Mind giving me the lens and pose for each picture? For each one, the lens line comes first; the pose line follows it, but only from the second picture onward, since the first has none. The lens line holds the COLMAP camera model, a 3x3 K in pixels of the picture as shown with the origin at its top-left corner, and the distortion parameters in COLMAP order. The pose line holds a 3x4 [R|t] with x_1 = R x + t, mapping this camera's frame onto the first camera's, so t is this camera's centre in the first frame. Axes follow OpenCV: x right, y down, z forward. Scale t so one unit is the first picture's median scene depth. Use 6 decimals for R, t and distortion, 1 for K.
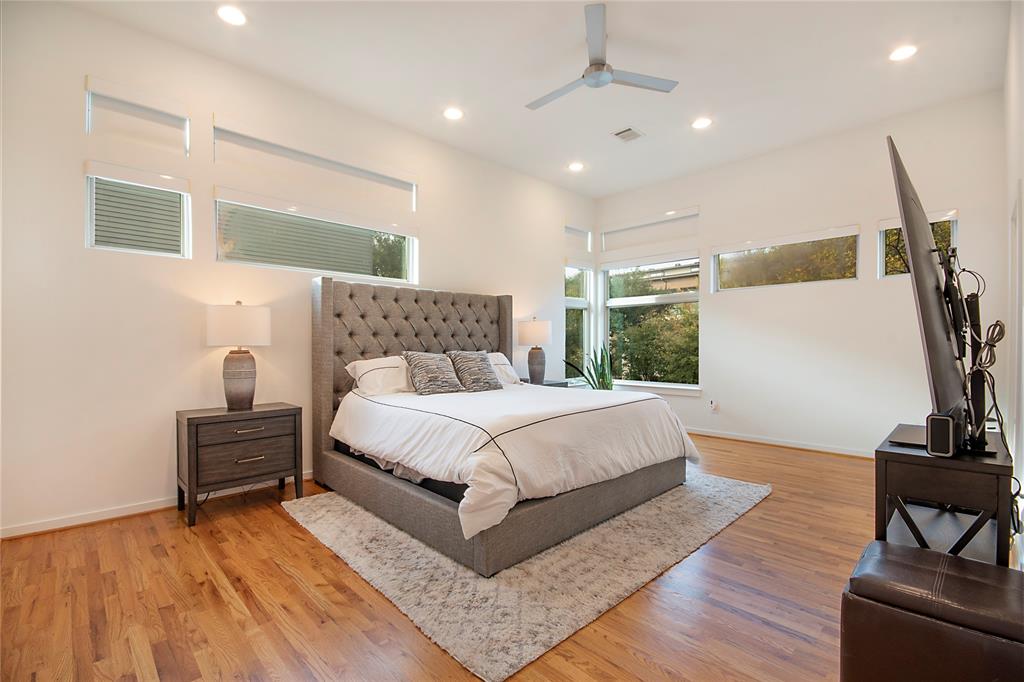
lens RADIAL K [[447.7, 0, 514.2], [0, 447.7, 353.4], [0, 0, 1]] dist [-0.012625, -0.000154]
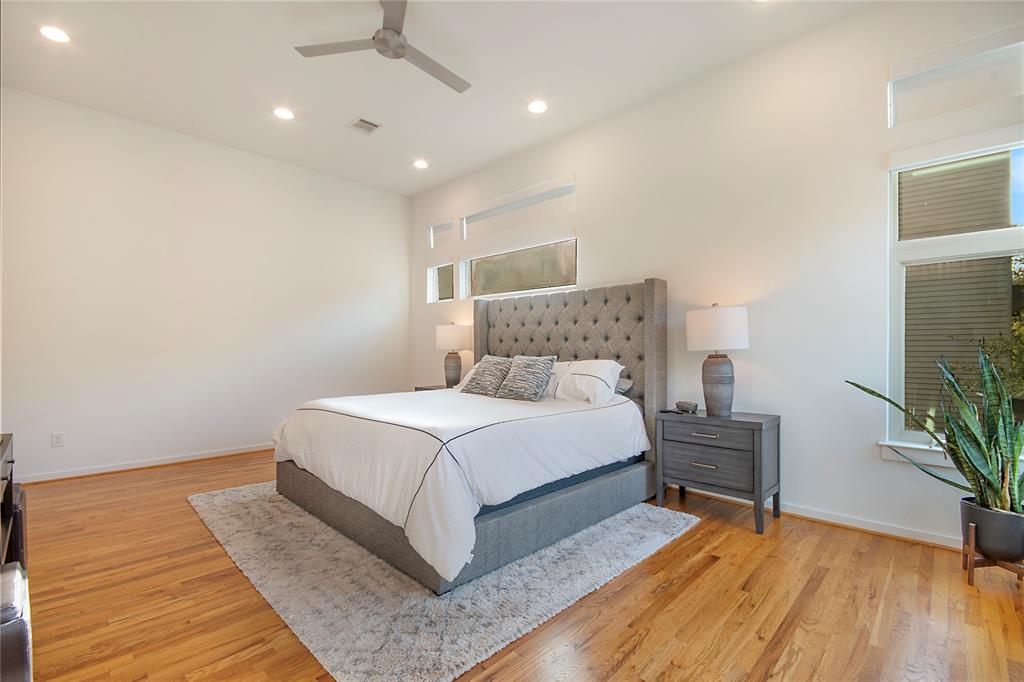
lens RADIAL K [[455.2, 0, 501.9], [0, 455.2, 344.6], [0, 0, 1]] dist [0.000165, -0.000077]
pose [[0.012220, -0.008892, -0.999886, 0.771238], [-0.021164, 0.999734, -0.009149, -0.018441], [0.999701, 0.021273, 0.012028, 0.855445]]
